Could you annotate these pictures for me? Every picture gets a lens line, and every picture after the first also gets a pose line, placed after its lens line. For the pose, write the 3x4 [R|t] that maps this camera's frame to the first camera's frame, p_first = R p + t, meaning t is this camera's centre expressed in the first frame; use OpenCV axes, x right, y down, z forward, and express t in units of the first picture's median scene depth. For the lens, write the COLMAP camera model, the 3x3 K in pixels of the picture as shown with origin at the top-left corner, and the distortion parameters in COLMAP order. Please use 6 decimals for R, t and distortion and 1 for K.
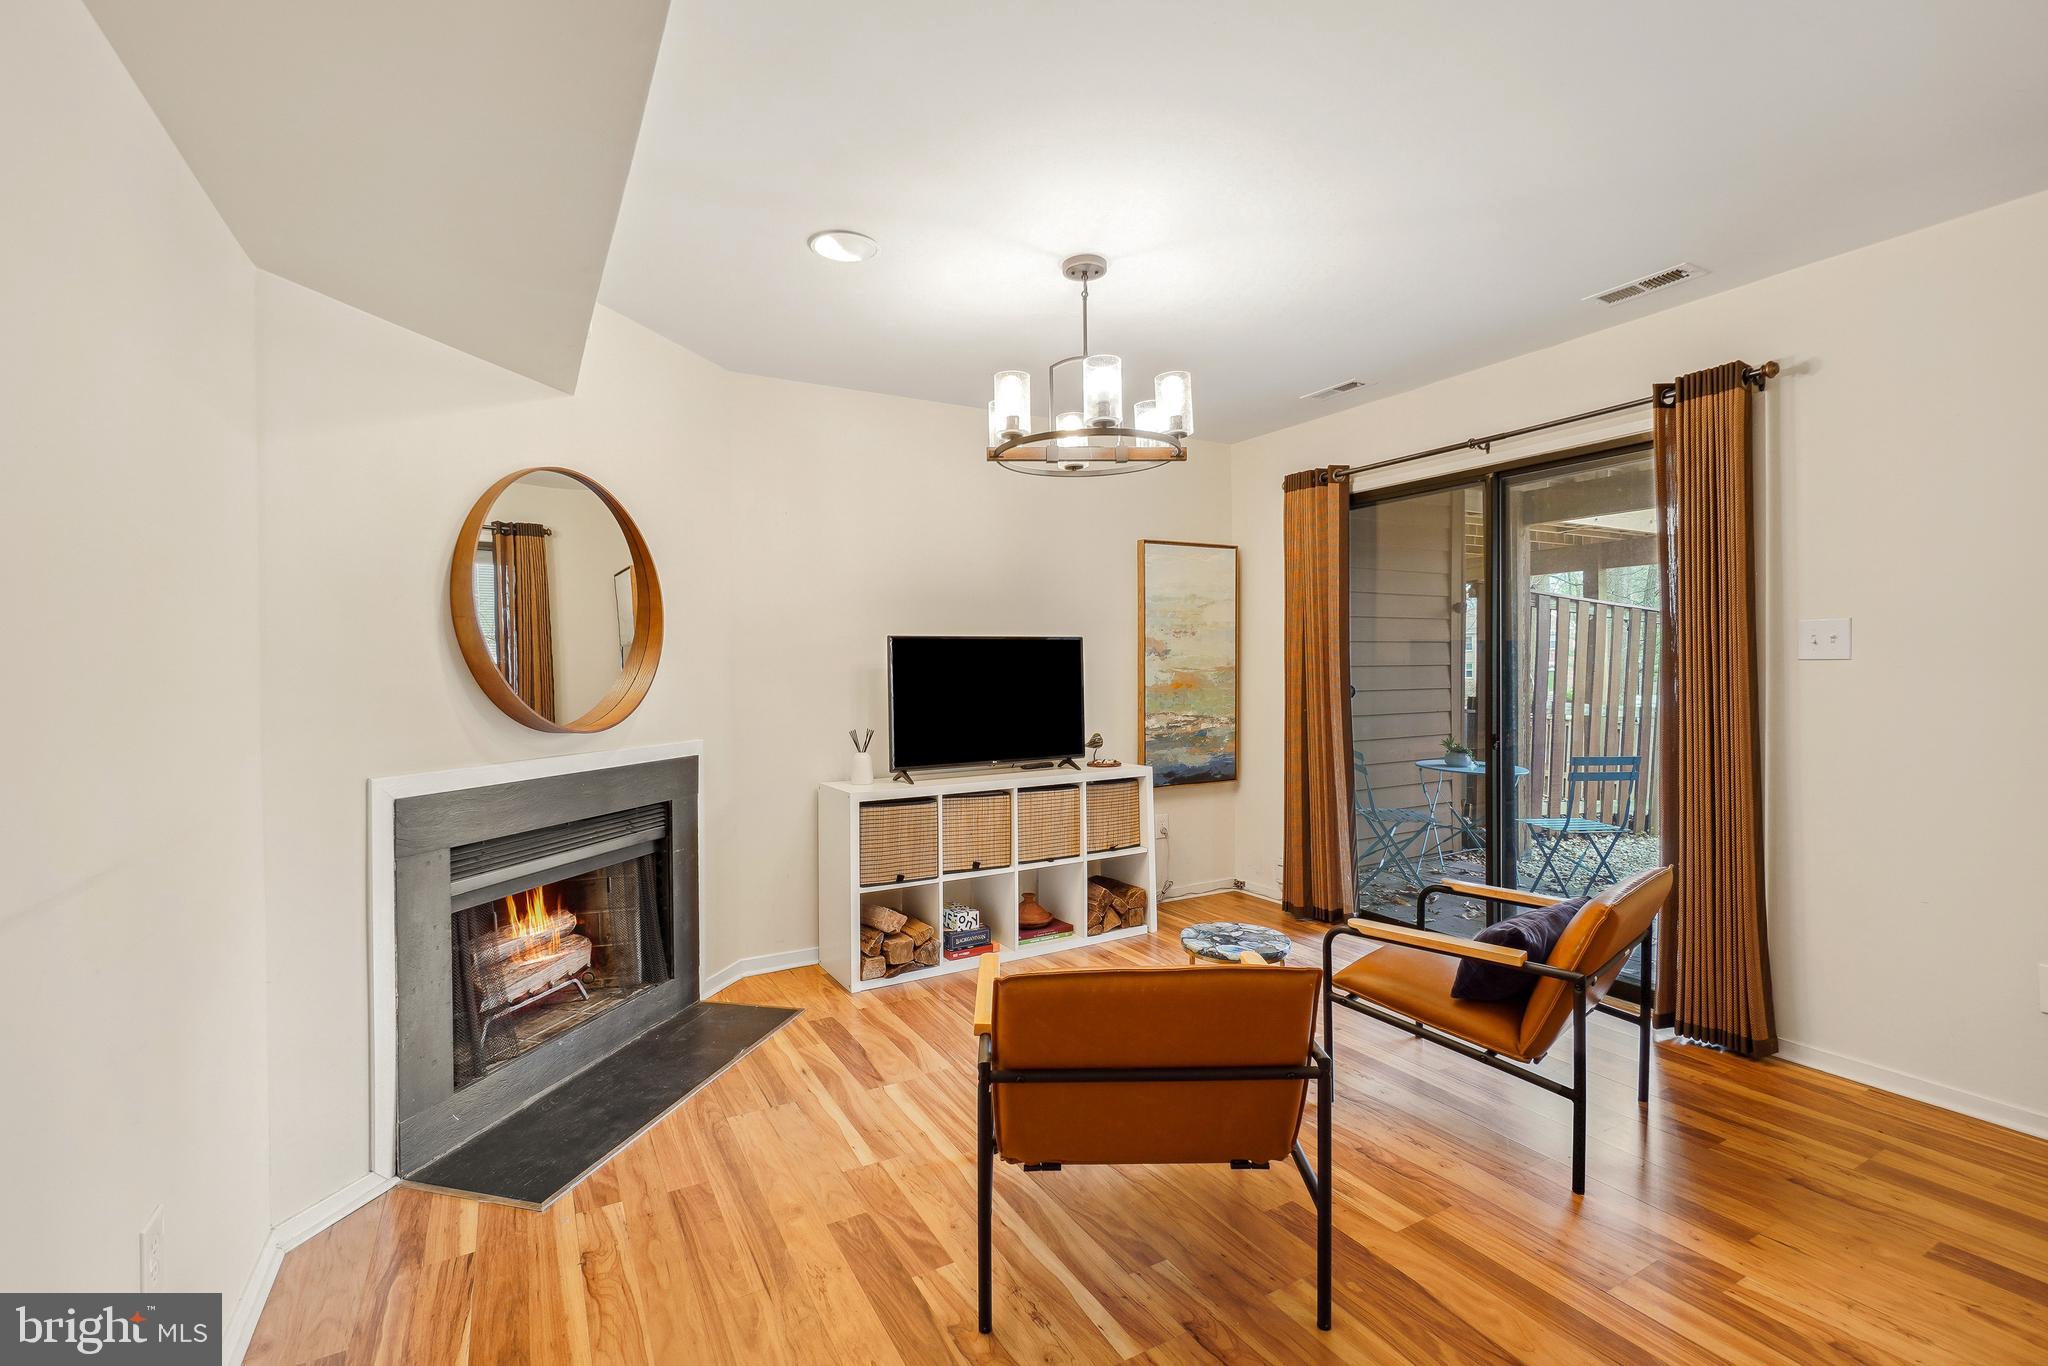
lens RADIAL K [[915.3, 0, 1016.4], [0, 915.3, 675.2], [0, 0, 1]] dist [0.001063, -0.000047]
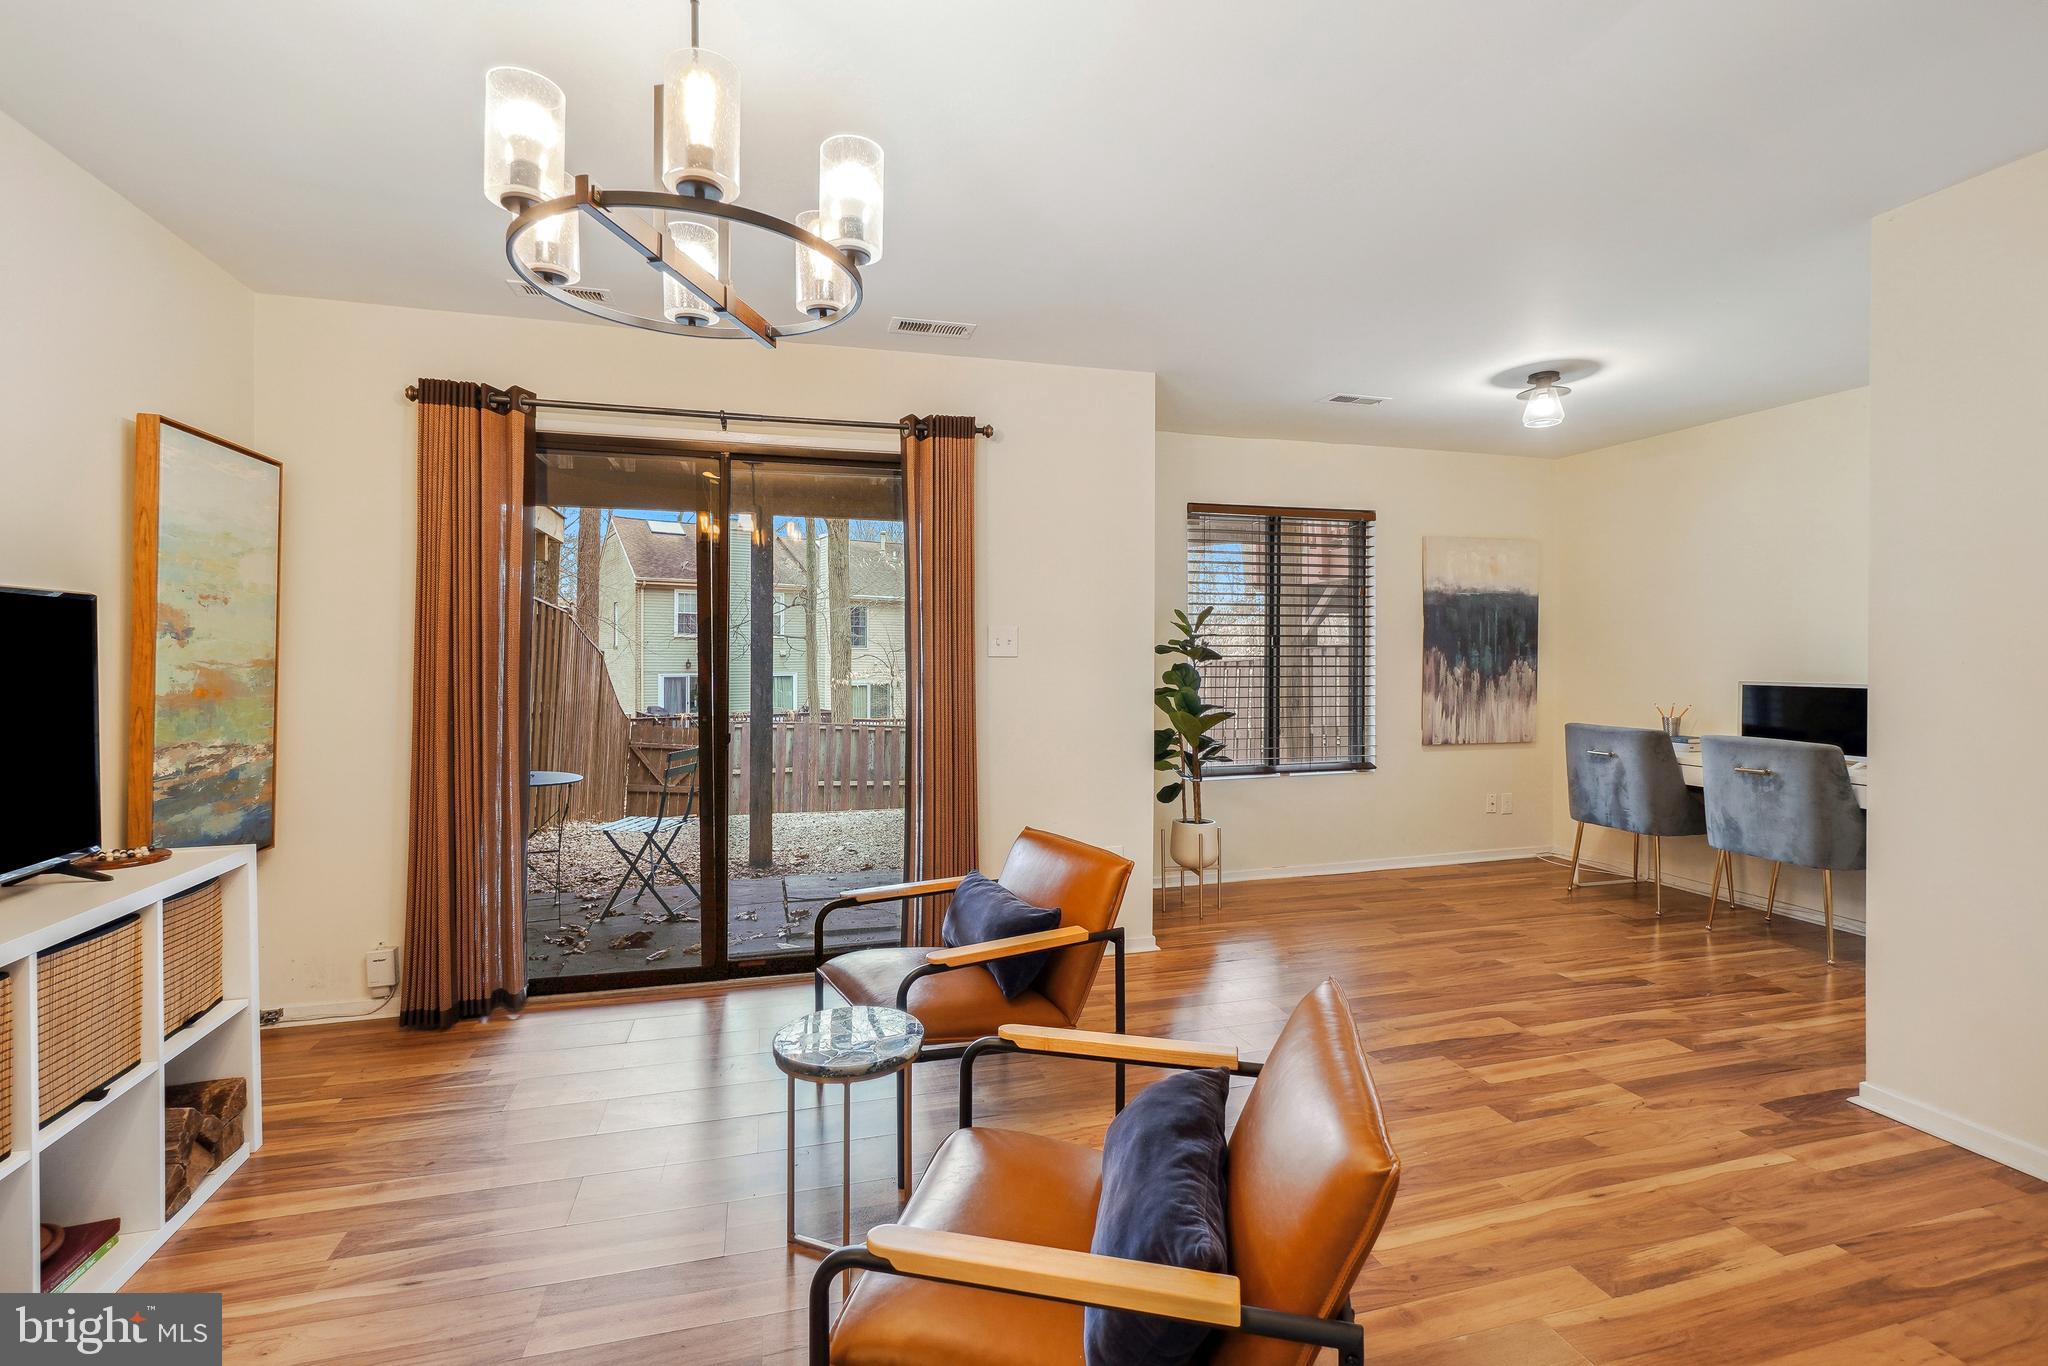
lens RADIAL K [[915.3, 0, 1015.2], [0, 915.3, 656.9], [0, 0, 1]] dist [0.001063, -0.000047]
pose [[0.242589, 0.010873, 0.970068, -0.296065], [0.008157, 0.999879, -0.013247, 0.000808], [-0.970095, 0.011126, 0.242471, 0.474714]]
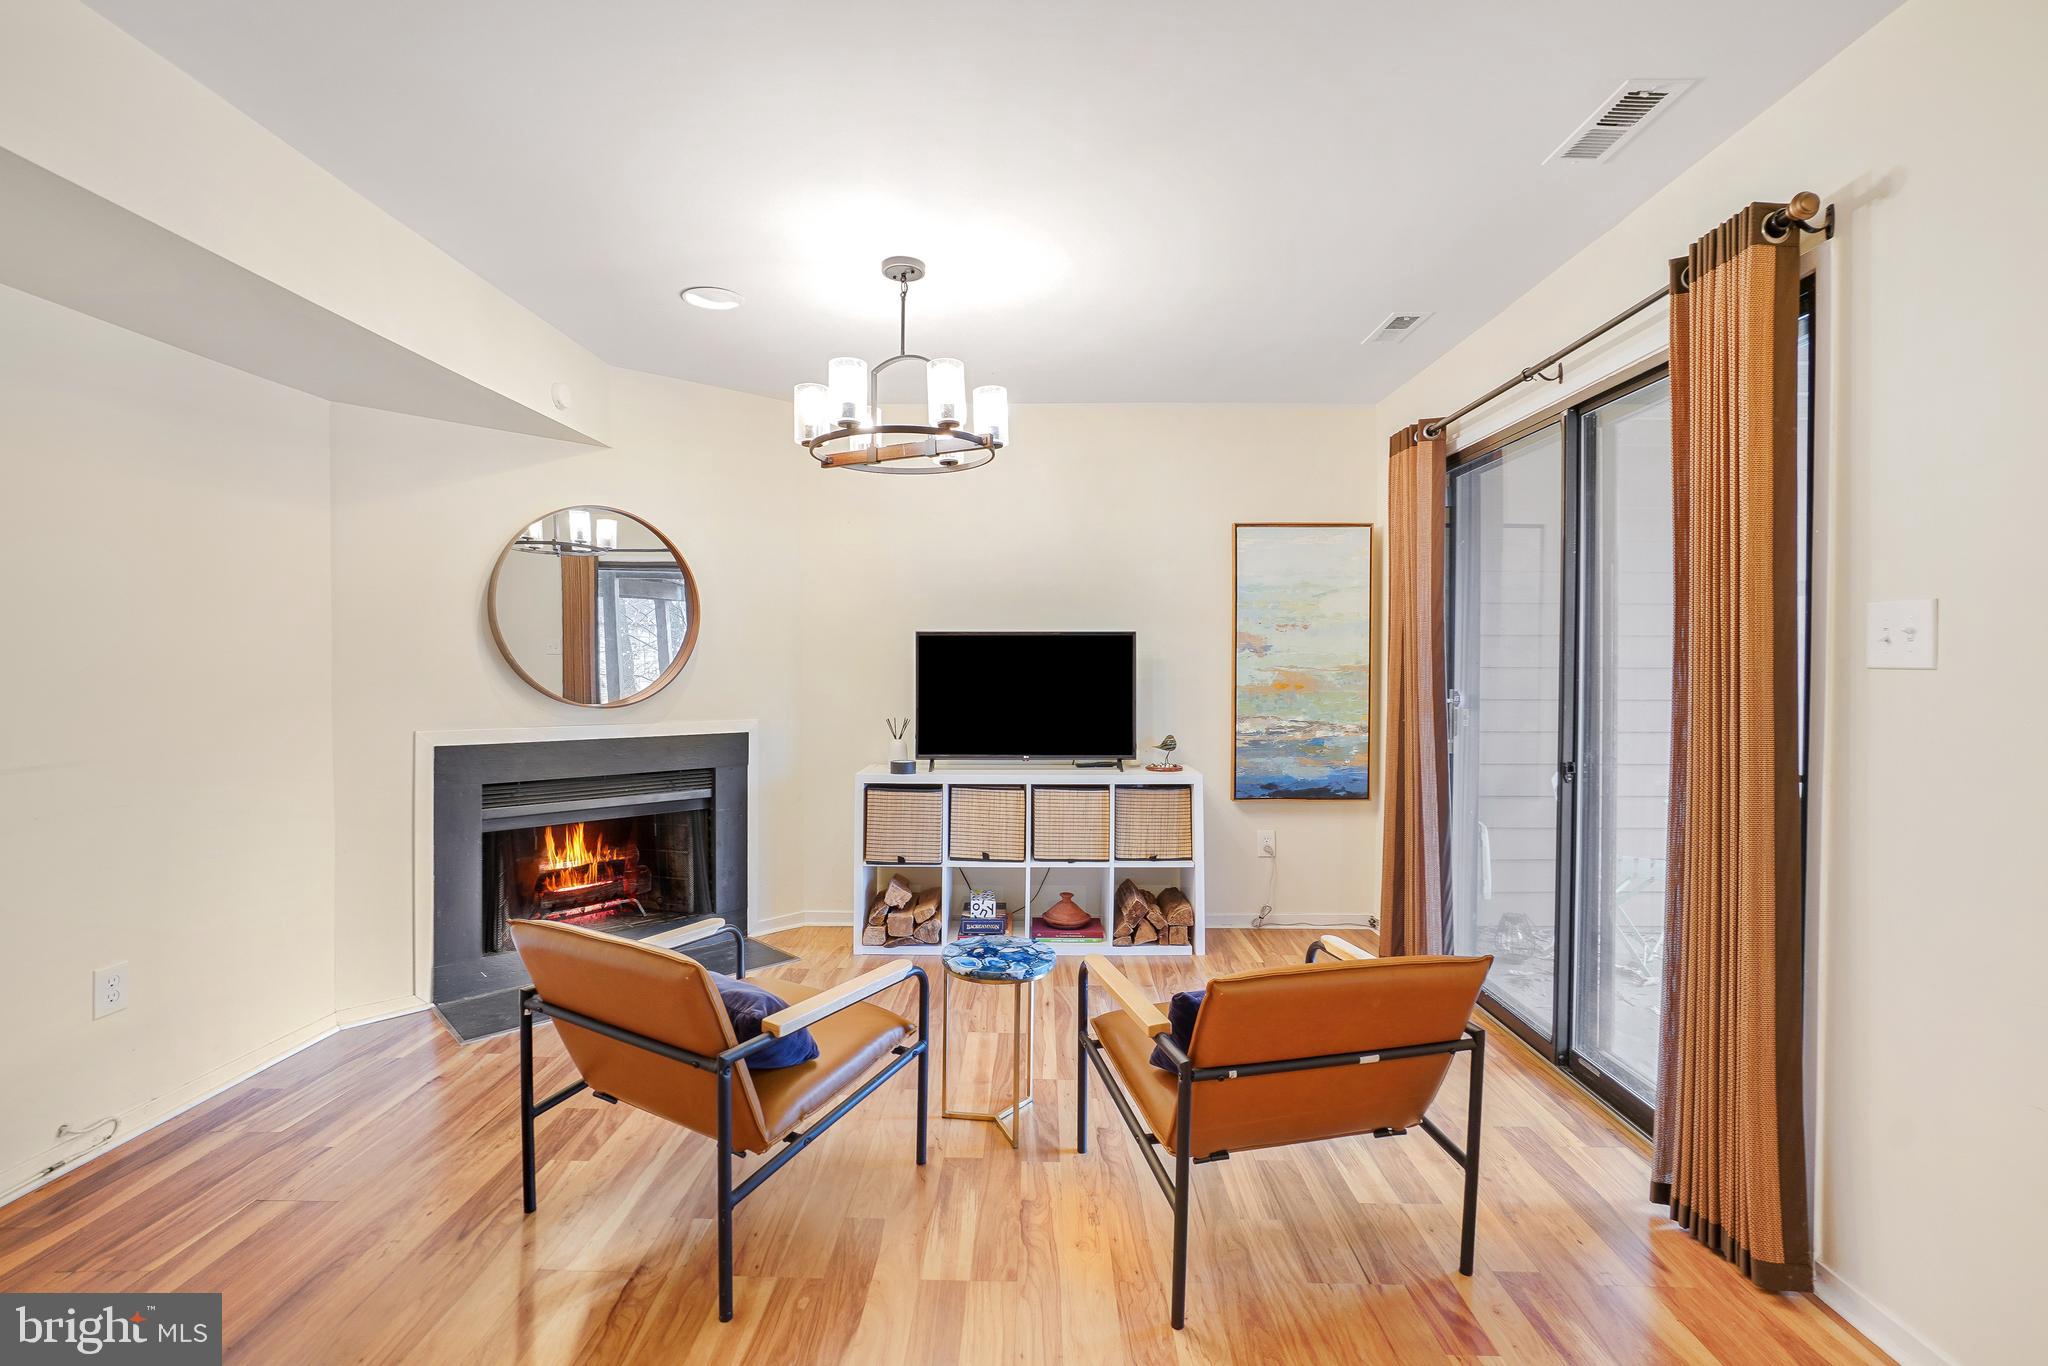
lens RADIAL K [[915.3, 0, 1016.7], [0, 915.3, 667.2], [0, 0, 1]] dist [0.001063, -0.000047]
pose [[0.859548, 0.017241, -0.510765, 0.497640], [-0.017801, 0.999834, 0.003793, -0.007095], [0.510745, 0.005832, 0.859712, 0.134324]]
